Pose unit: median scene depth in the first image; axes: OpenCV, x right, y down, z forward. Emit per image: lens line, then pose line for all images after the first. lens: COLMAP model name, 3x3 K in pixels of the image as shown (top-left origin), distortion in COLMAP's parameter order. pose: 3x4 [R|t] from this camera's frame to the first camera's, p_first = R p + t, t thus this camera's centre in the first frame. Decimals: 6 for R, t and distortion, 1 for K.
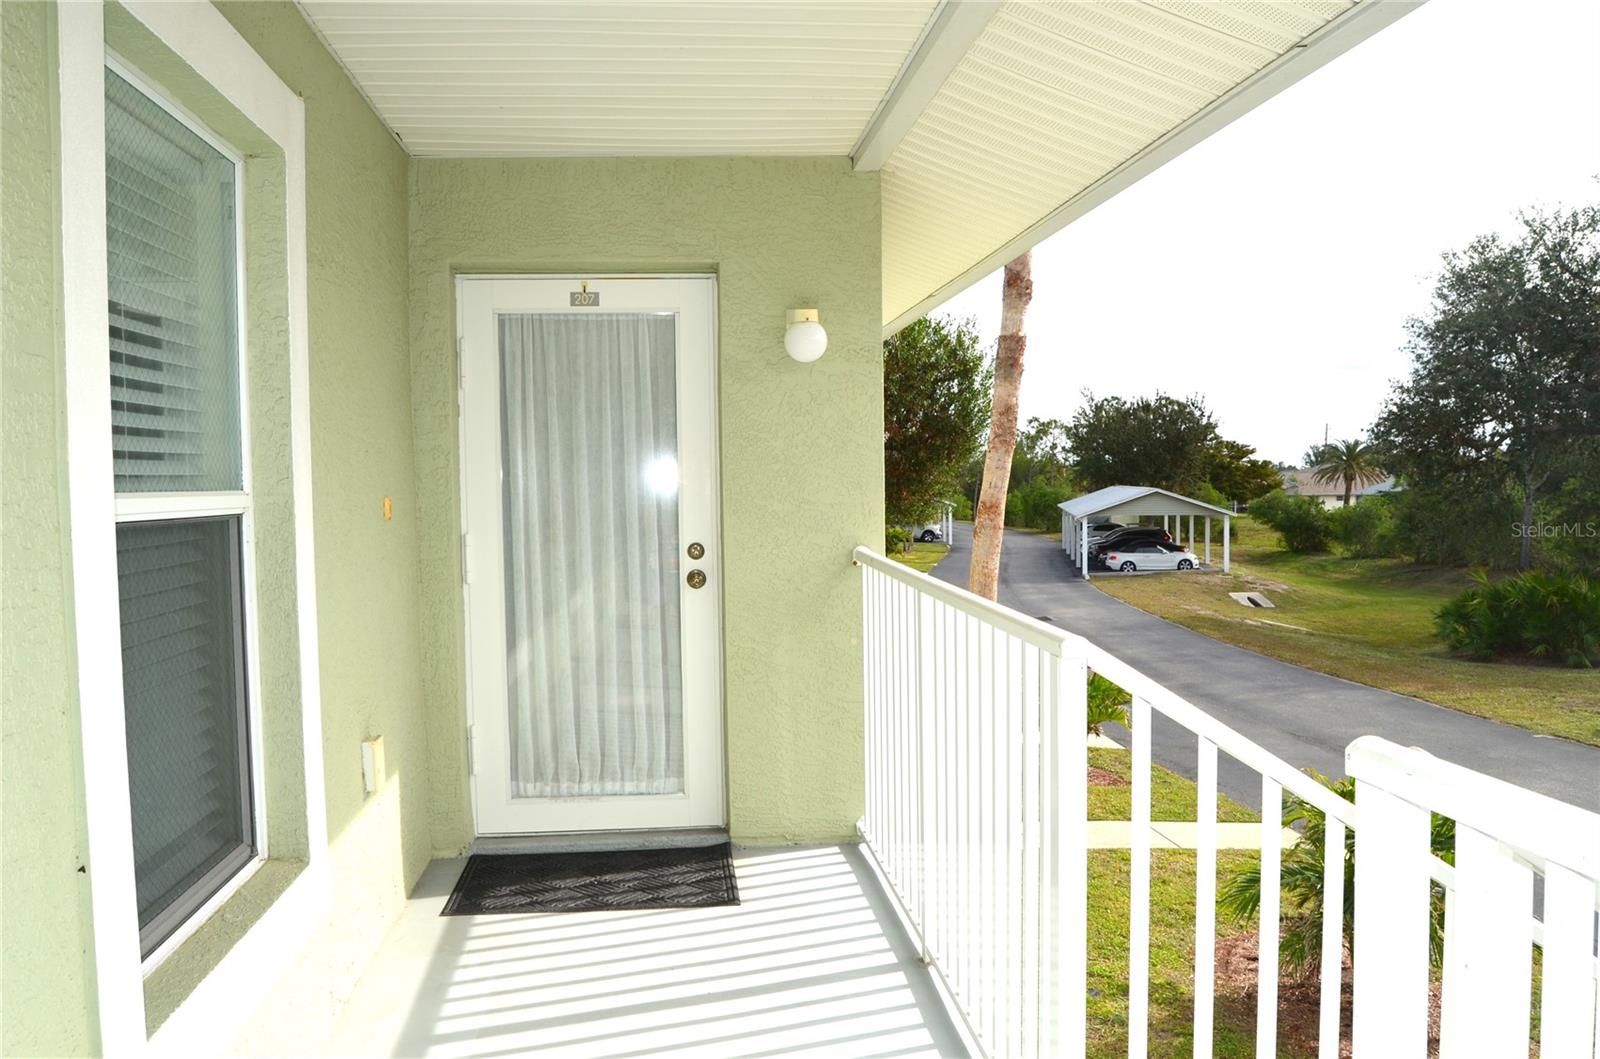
lens RADIAL K [[1251.9, 0, 807.8], [0, 1251.9, 537.9], [0, 0, 1]] dist [-0.096235, 0.041097]
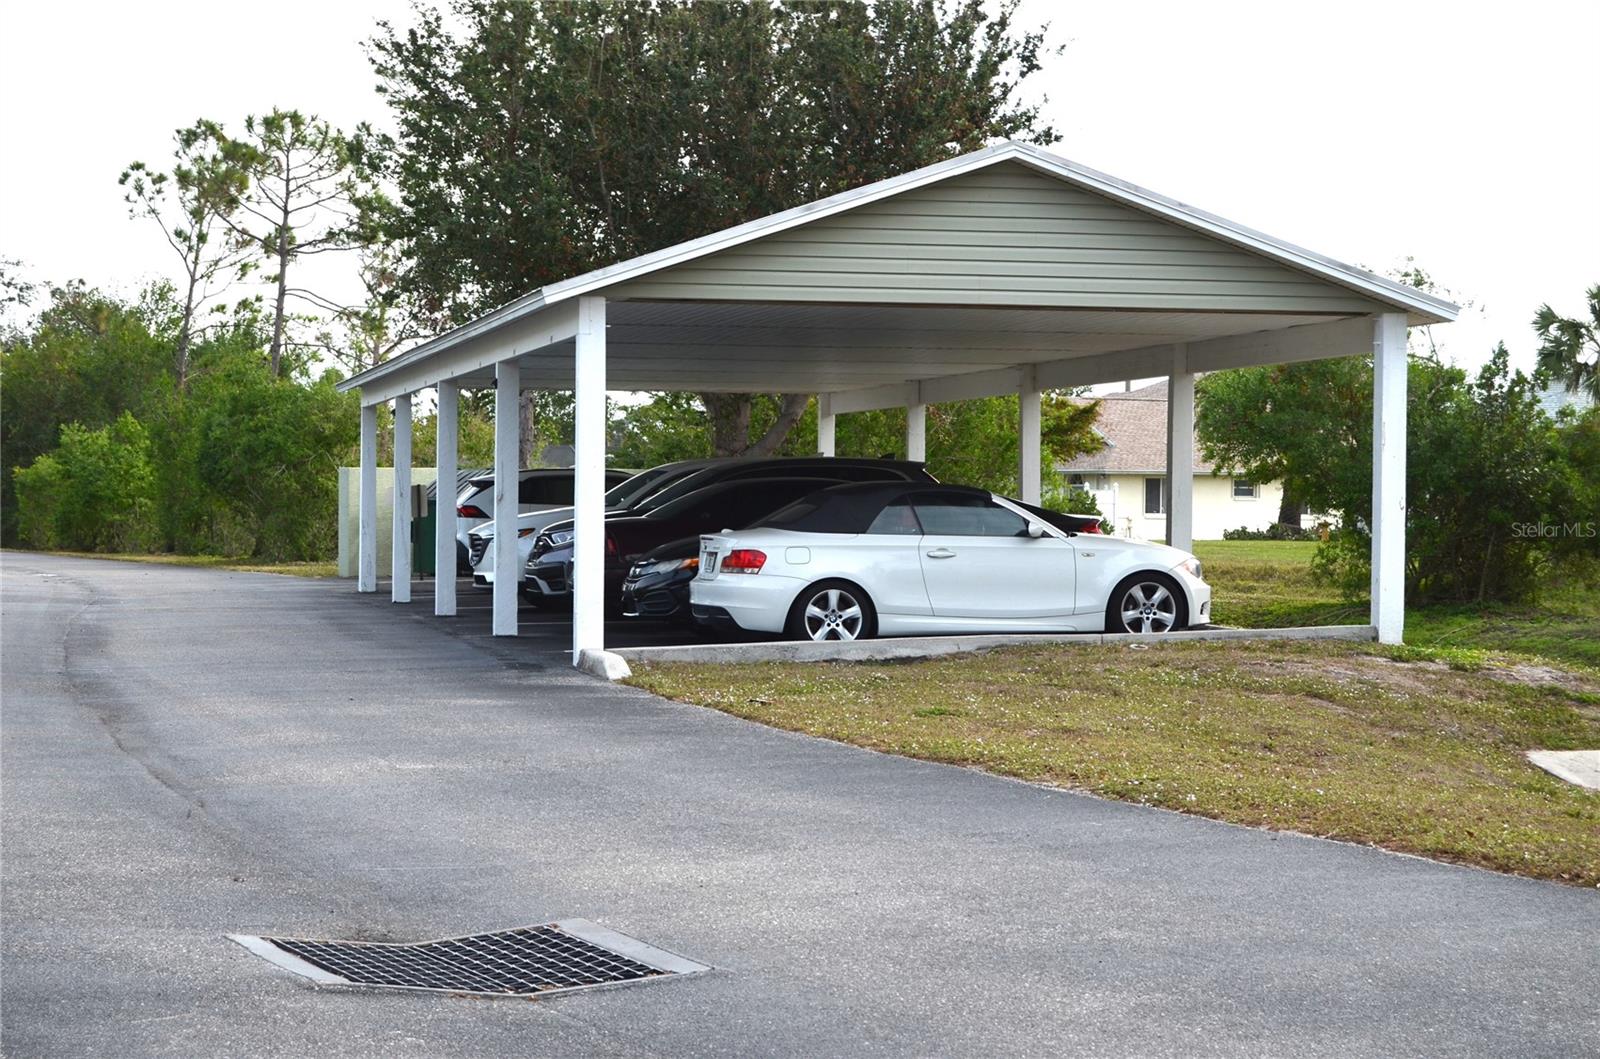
lens RADIAL K [[3894.8, 0, 800.0], [0, 3894.8, 529.5], [0, 0, 1]] dist [-0.023250, 0.004894]
pose [[0.942079, 0.017631, 0.334927, 0.074503], [-0.005520, 0.999297, -0.037078, 0.031484], [-0.335345, 0.033081, 0.941514, 0.498070]]
